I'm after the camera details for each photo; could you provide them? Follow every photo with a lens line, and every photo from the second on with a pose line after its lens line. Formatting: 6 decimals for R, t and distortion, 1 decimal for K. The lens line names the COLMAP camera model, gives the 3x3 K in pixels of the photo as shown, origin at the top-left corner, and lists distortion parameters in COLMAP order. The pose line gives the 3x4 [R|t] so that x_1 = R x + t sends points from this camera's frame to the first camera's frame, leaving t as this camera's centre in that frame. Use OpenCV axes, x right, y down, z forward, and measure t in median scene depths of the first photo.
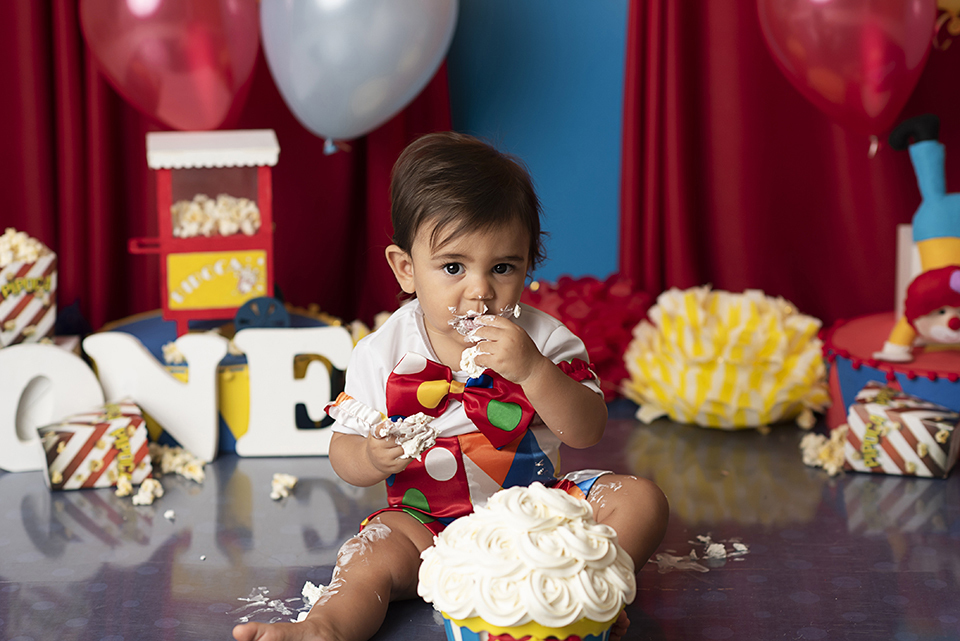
lens RADIAL K [[2308.2, 0, 480.0], [0, 2308.2, 320.5], [0, 0, 1]] dist [-0.029383, 0.082261]
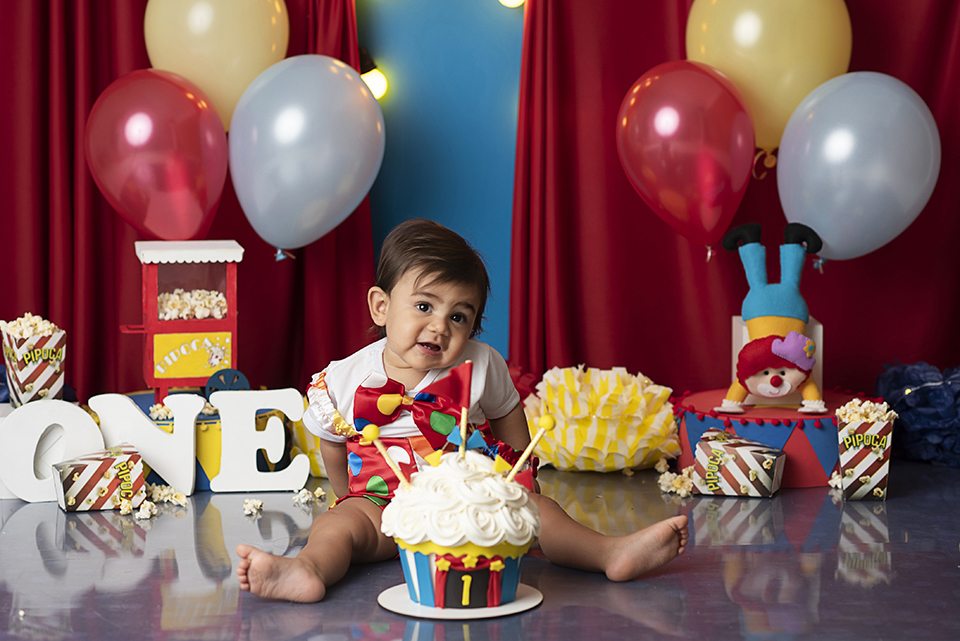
lens RADIAL K [[2437.9, 0, 480.0], [0, 2437.9, 320.5], [0, 0, 1]] dist [-0.078368, 0.263458]
pose [[0.997514, -0.000717, 0.070467, -0.052727], [0.009154, 0.992795, -0.119478, 0.125898], [-0.069873, 0.119826, 0.990333, -0.327507]]
